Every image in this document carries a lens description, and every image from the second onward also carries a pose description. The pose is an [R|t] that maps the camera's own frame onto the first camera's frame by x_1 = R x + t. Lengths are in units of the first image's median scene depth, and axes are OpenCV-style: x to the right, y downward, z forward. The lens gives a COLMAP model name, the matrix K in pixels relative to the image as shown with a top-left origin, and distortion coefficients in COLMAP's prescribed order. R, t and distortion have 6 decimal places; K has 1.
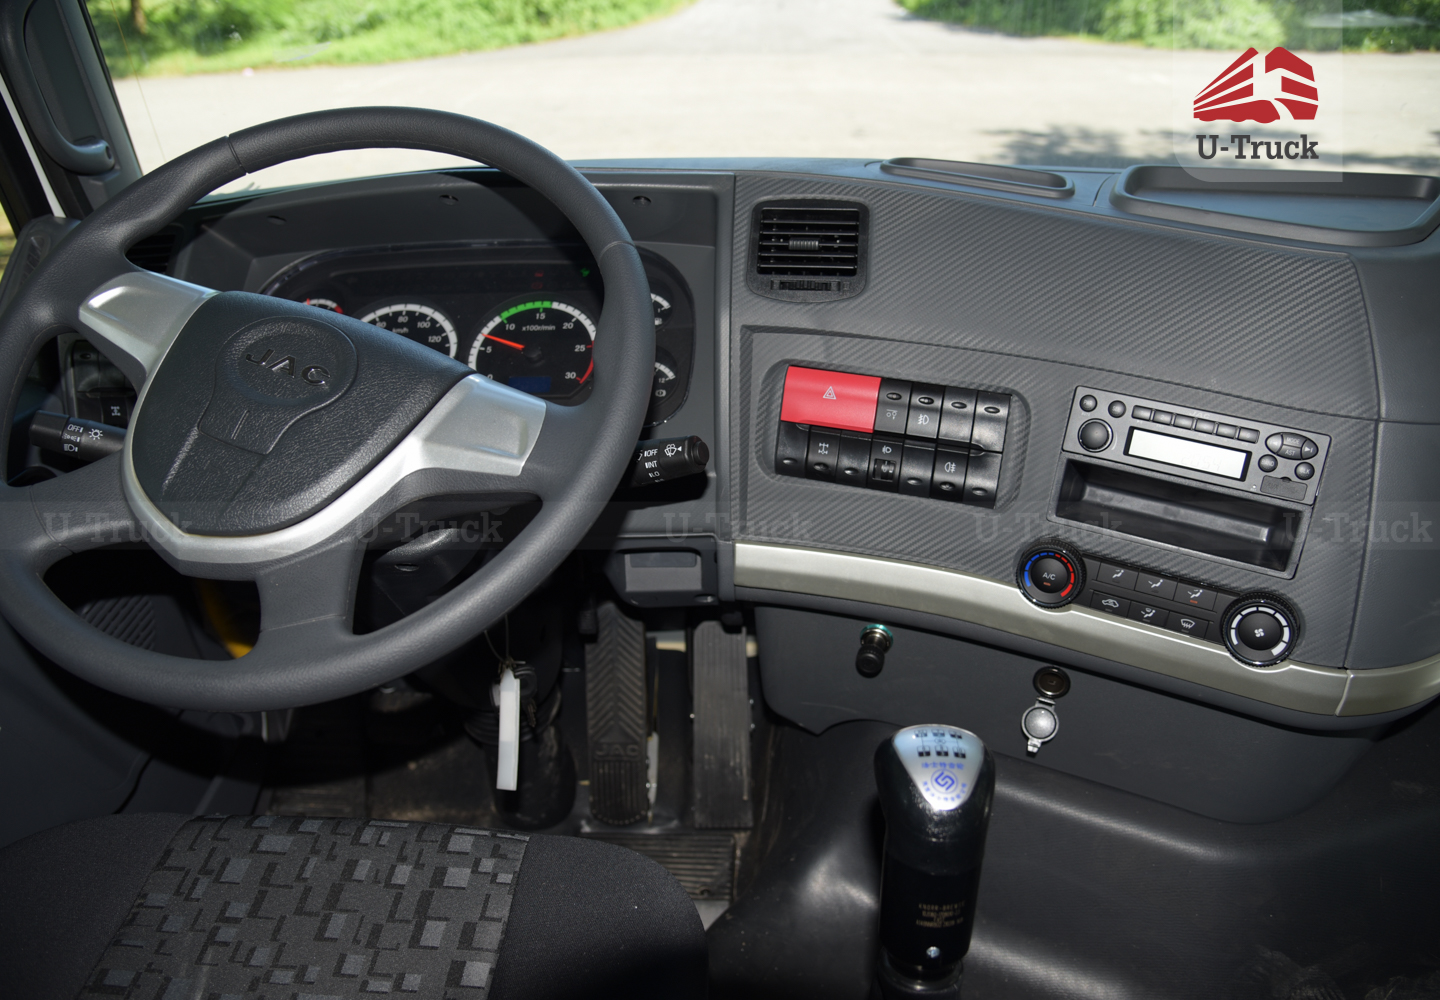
lens RADIAL K [[1008.3, 0, 718.6], [0, 1008.3, 508.9], [0, 0, 1]] dist [-0.112740, 0.053566]
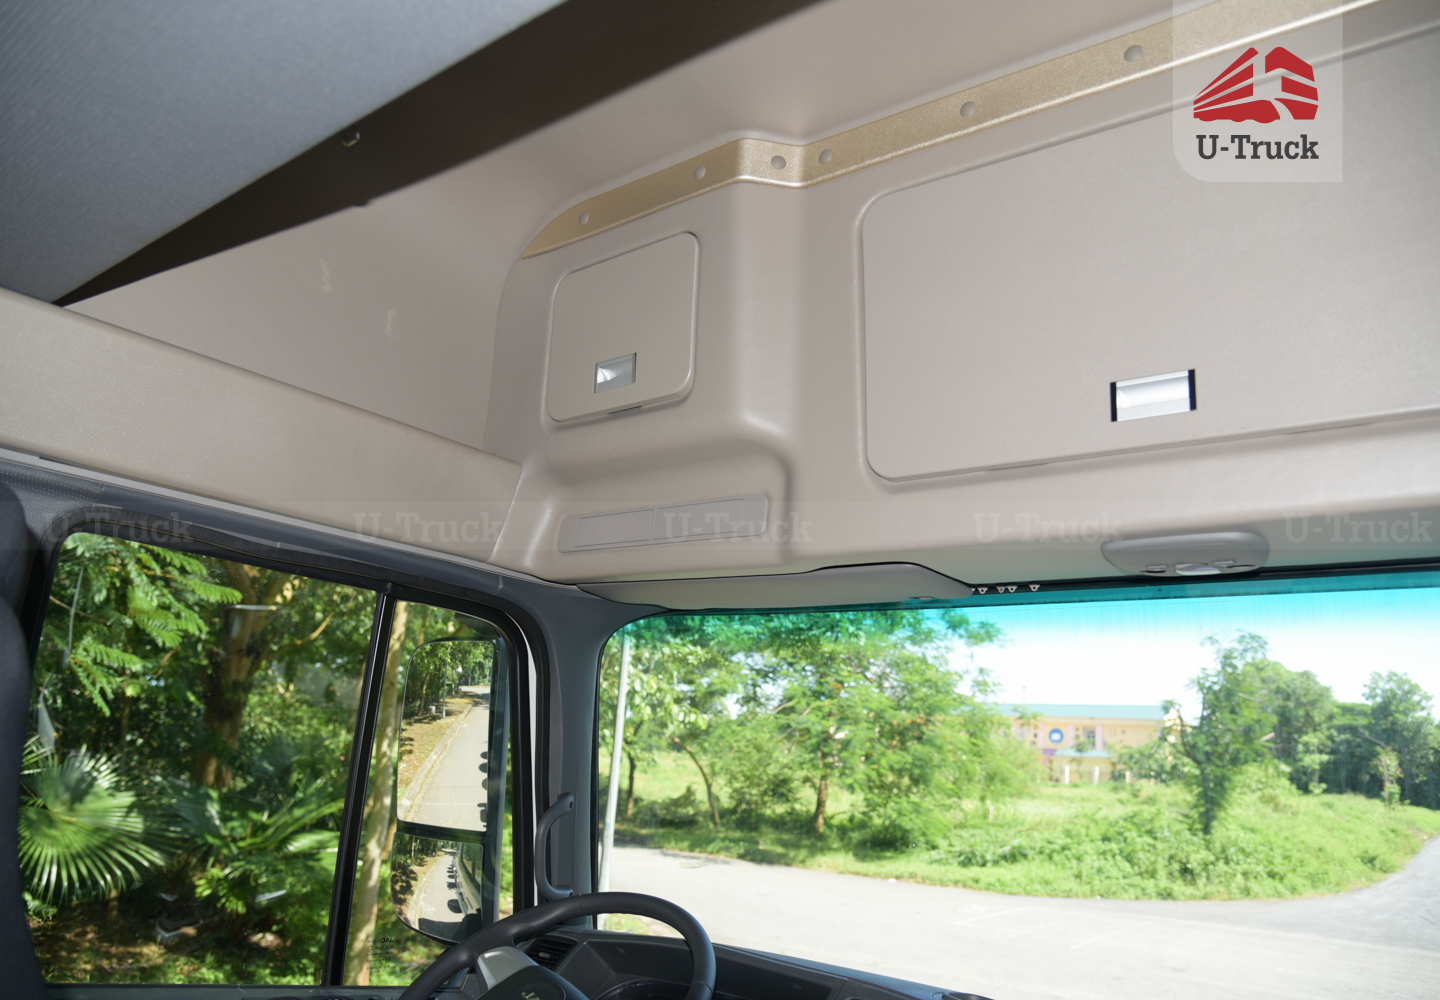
lens RADIAL K [[1027.9, 0, 706.7], [0, 1027.9, 512.5], [0, 0, 1]] dist [-0.120008, 0.071310]
pose [[0.813068, -0.053788, -0.579679, 0.717230], [-0.375451, 0.712536, -0.592730, 0.144409], [0.444924, 0.699571, 0.559145, -0.451907]]
